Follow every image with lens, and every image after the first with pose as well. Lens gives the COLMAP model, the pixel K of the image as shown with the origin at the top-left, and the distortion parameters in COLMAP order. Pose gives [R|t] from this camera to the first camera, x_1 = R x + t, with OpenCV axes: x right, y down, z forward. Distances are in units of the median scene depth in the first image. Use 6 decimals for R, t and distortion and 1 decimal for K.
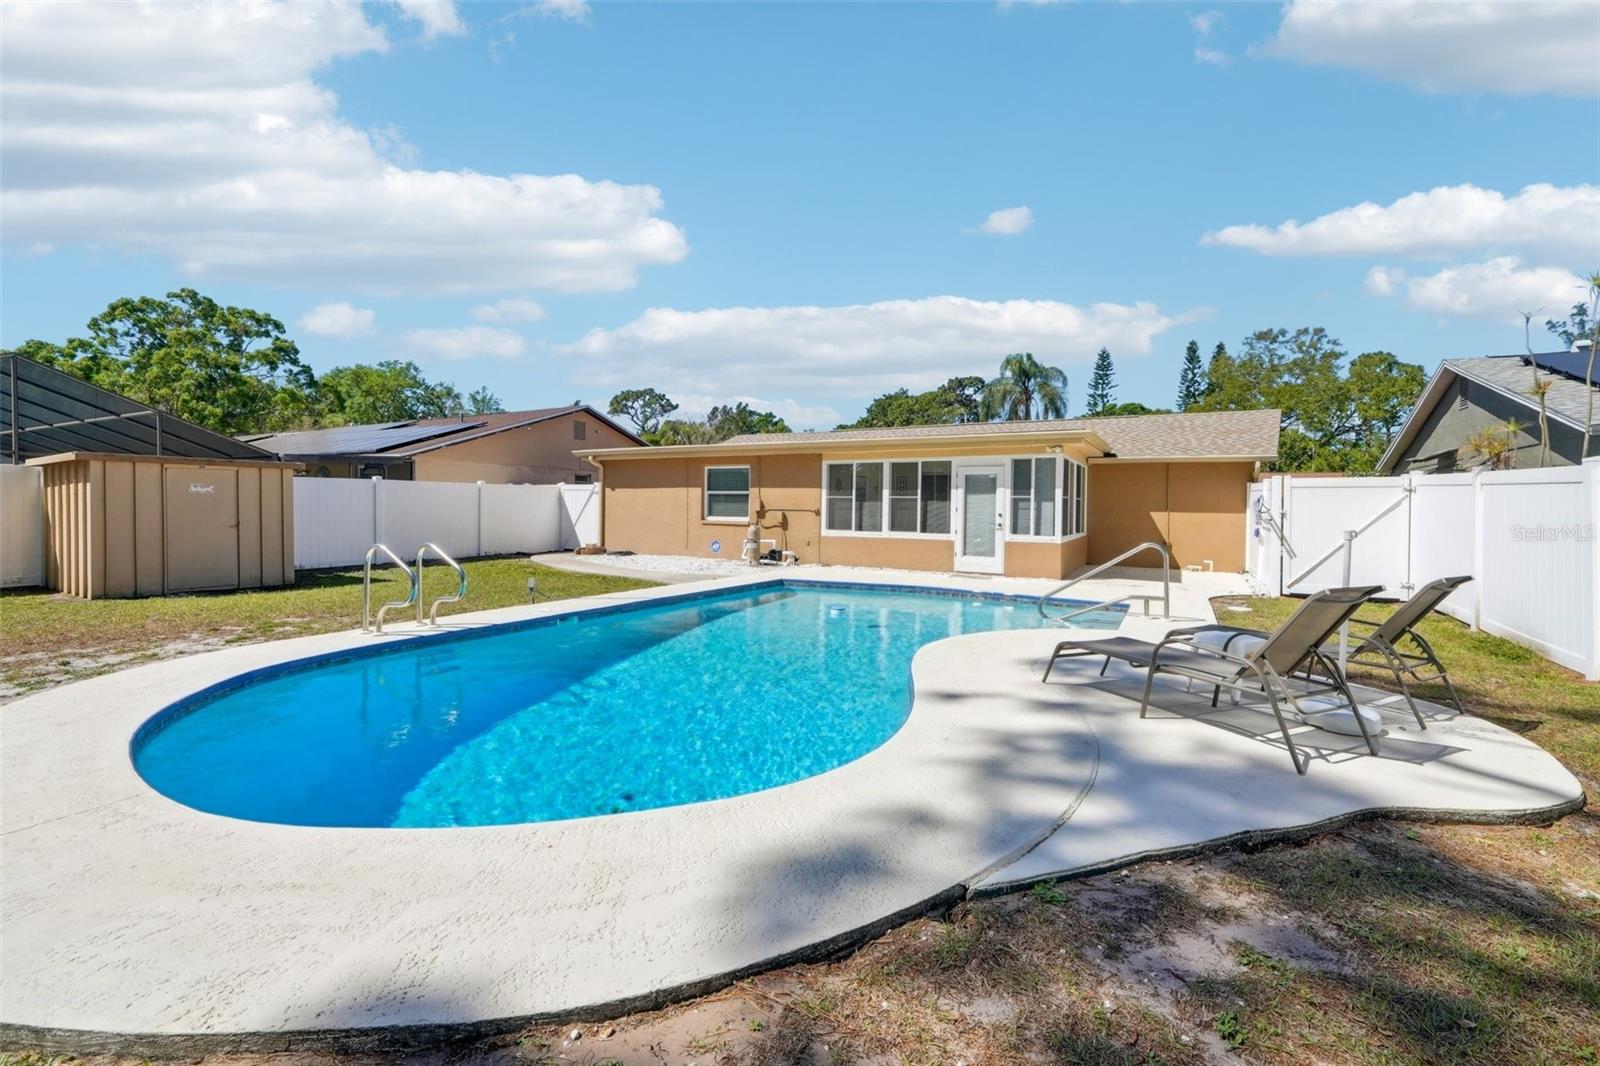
lens RADIAL K [[699.0, 0, 802.7], [0, 699.0, 511.0], [0, 0, 1]] dist [-0.001142, 0.000001]
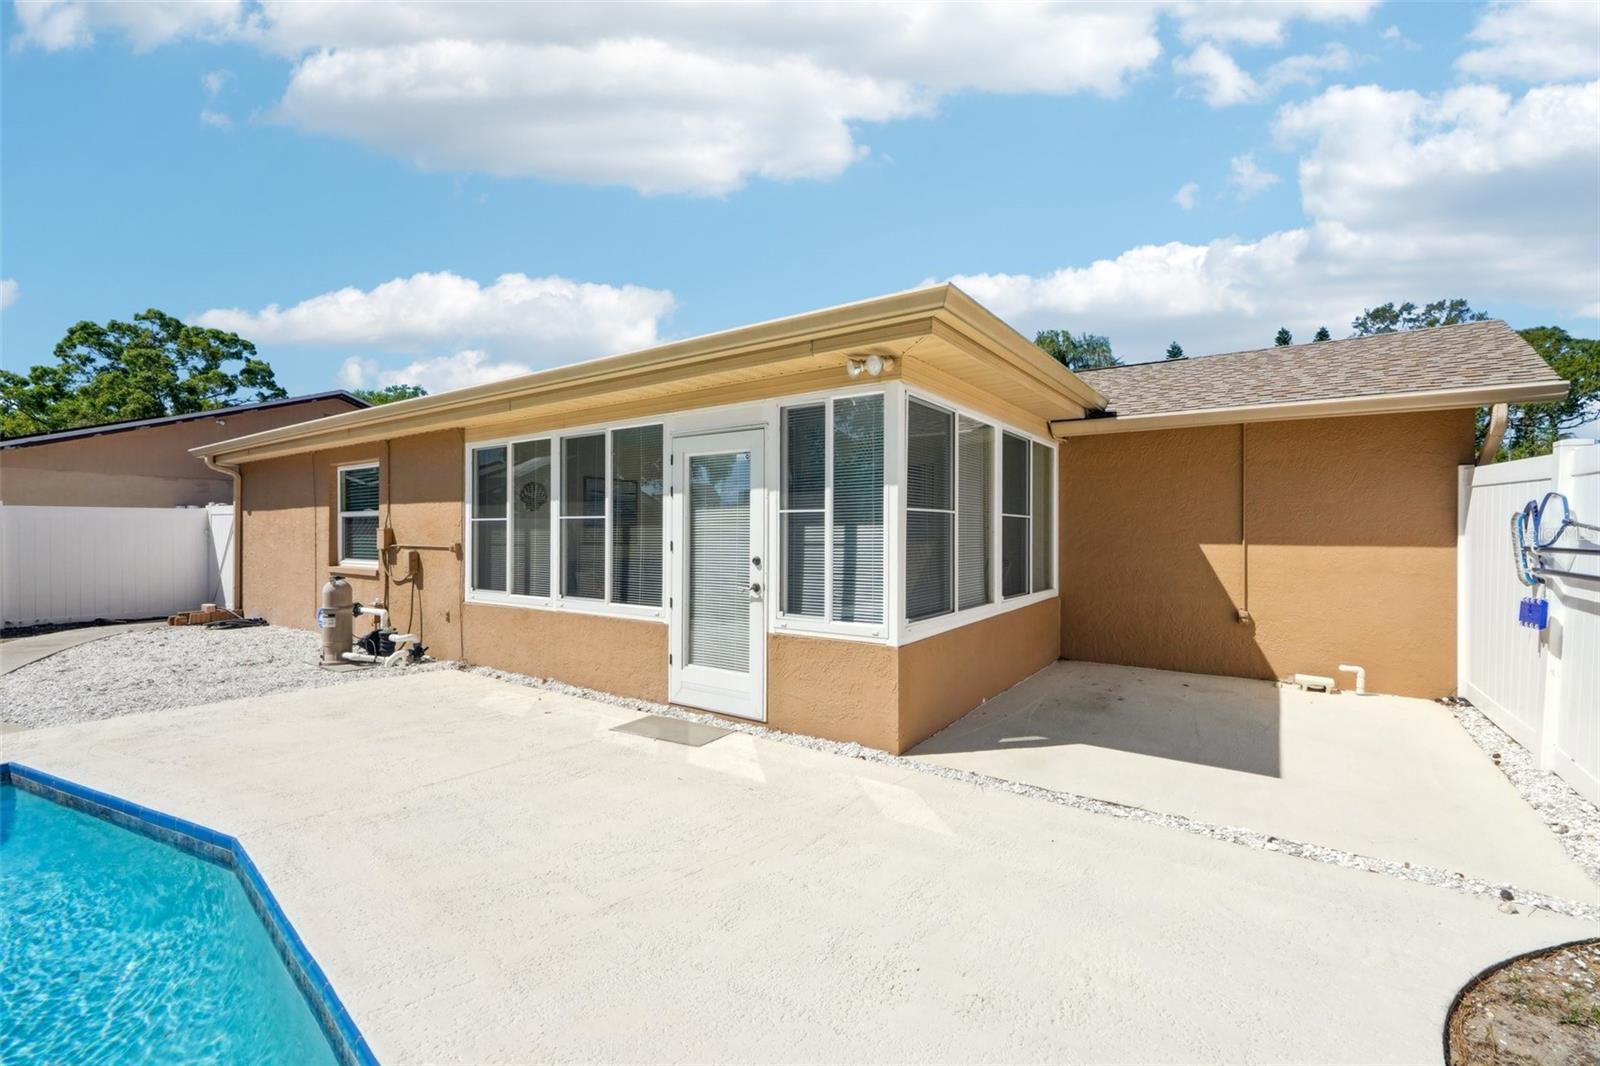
lens RADIAL K [[683.3, 0, 810.0], [0, 683.3, 528.6], [0, 0, 1]] dist [-0.000502, 0.000138]
pose [[0.994320, -0.013409, -0.105581, 0.309568], [0.012441, 0.999874, -0.009818, -0.006823], [0.105699, 0.008448, 0.994362, 0.568629]]
